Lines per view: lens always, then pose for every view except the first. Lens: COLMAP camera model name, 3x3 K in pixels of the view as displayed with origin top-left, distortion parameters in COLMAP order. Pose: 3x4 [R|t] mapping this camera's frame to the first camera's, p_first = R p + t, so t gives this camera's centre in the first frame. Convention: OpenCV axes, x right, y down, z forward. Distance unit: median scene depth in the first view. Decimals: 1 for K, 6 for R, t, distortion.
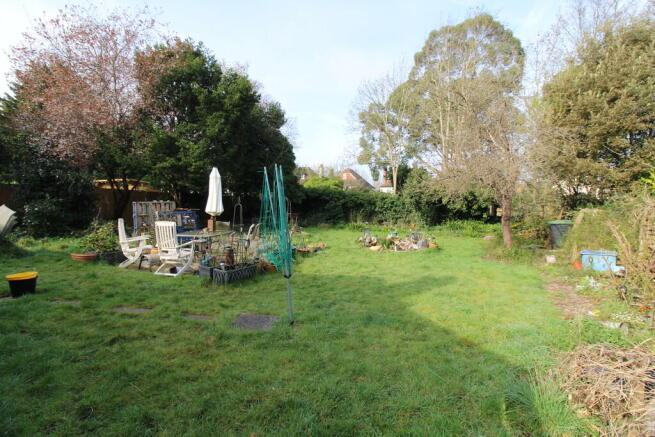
lens RADIAL K [[314.8, 0, 328.6], [0, 314.8, 217.5], [0, 0, 1]] dist [0.001586, 0.000056]
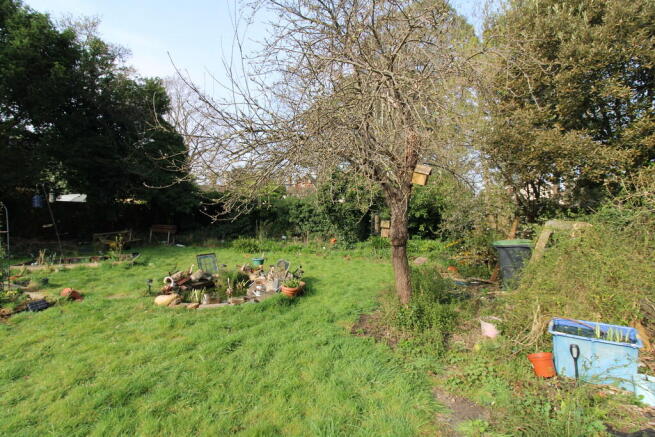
lens RADIAL K [[314.8, 0, 326.4], [0, 314.8, 218.6], [0, 0, 1]] dist [0.001586, 0.000056]
pose [[0.997447, -0.003402, 0.071329, 0.325780], [0.005234, 0.999661, -0.025504, -0.016123], [-0.071218, 0.025812, 0.997127, 0.410163]]
